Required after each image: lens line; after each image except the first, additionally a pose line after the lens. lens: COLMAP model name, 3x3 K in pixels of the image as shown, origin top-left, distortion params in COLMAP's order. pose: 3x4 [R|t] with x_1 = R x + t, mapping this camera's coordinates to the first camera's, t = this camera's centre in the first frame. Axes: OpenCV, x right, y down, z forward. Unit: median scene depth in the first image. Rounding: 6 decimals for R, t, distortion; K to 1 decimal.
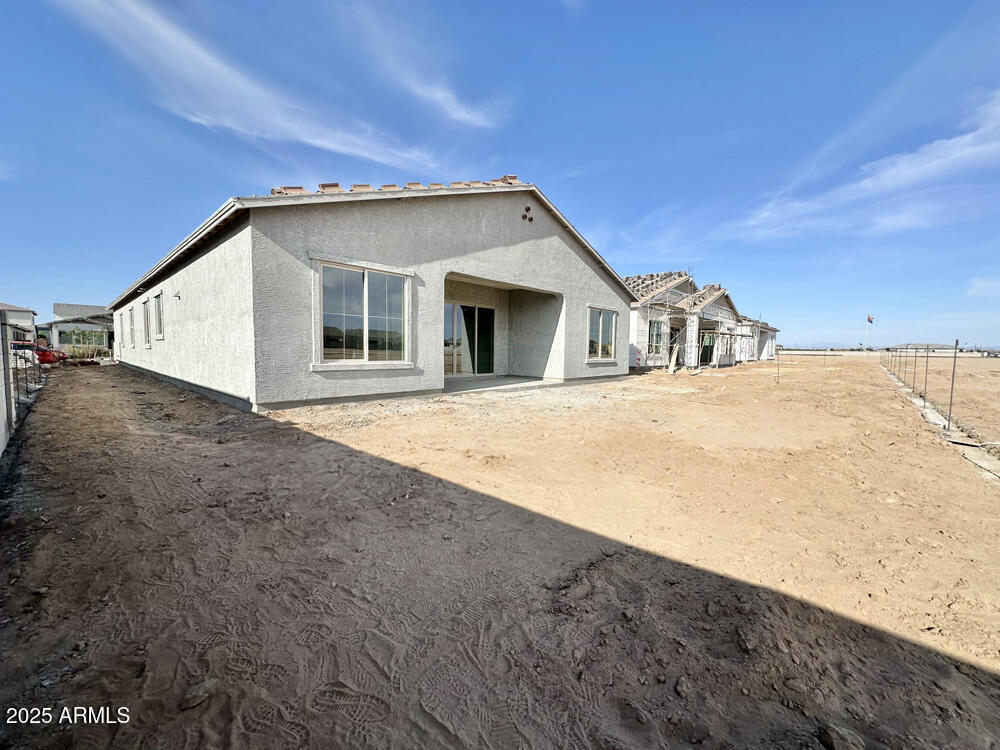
lens RADIAL K [[400.9, 0, 500.0], [0, 400.9, 375.0], [0, 0, 1]] dist [-0.000603, -0.000011]
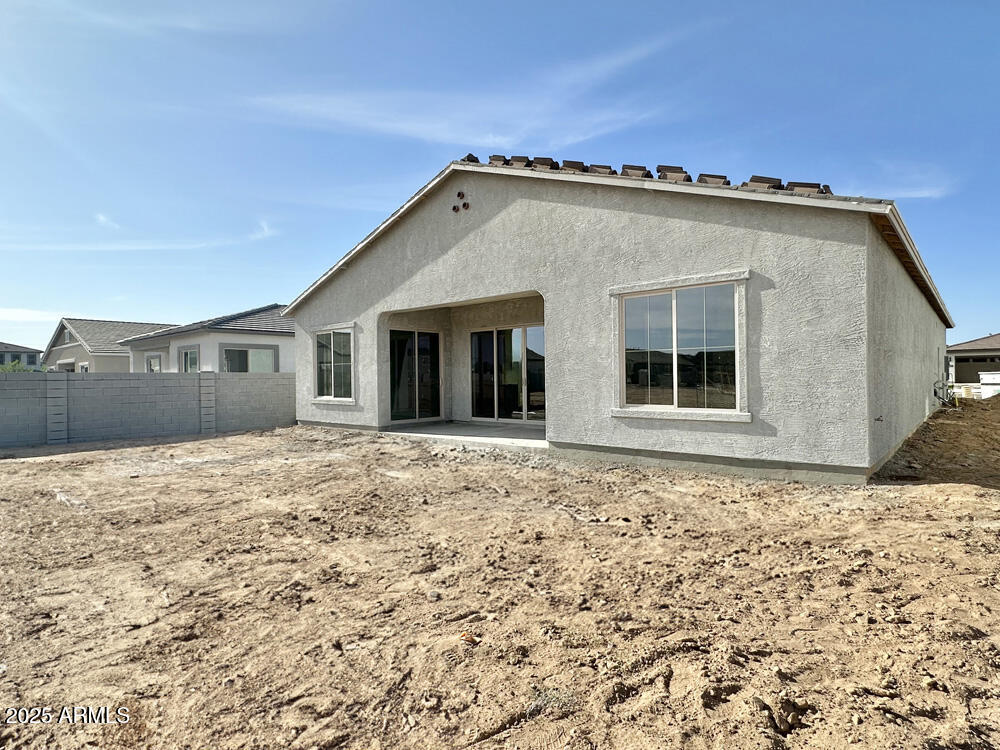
lens RADIAL K [[539.7, 0, 500.0], [0, 539.7, 375.0], [0, 0, 1]] dist [0.000482, -0.000046]
pose [[0.019068, -0.019493, -0.999628, 1.164335], [-0.051881, 0.998444, -0.020459, -0.080397], [0.998471, 0.052252, 0.018027, 1.196224]]
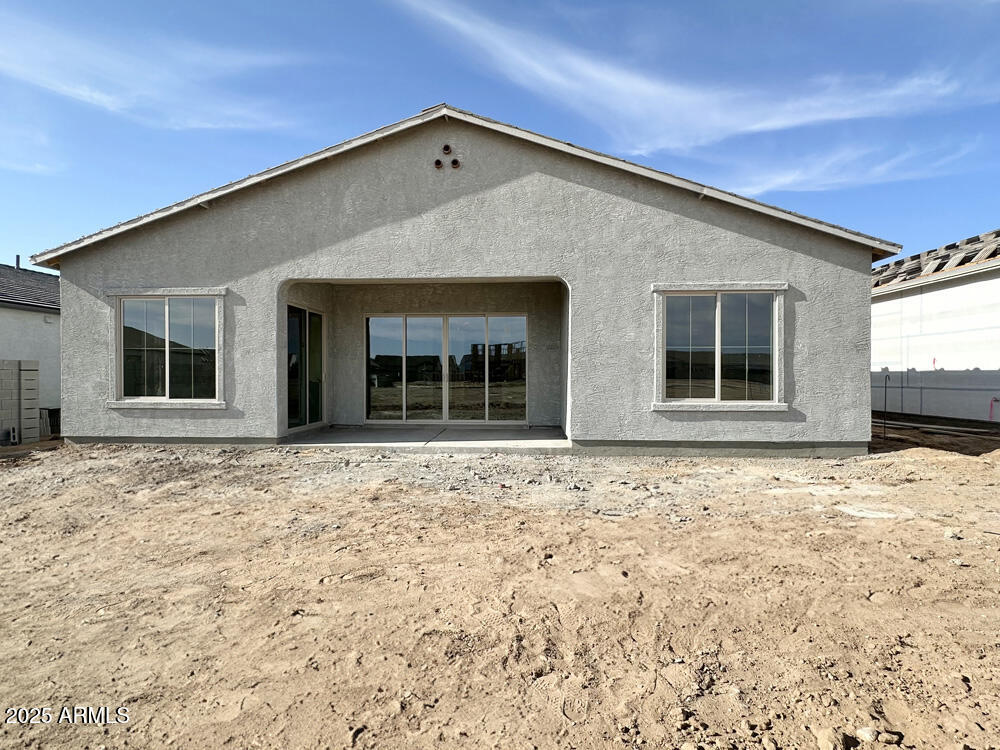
lens RADIAL K [[501.7, 0, 500.0], [0, 501.7, 375.0], [0, 0, 1]] dist [-0.003183, -0.000252]
pose [[0.632196, -0.016317, -0.774637, 0.775354], [-0.040454, 0.997719, -0.054031, -0.044826], [0.773752, 0.065495, 0.630094, 0.683621]]
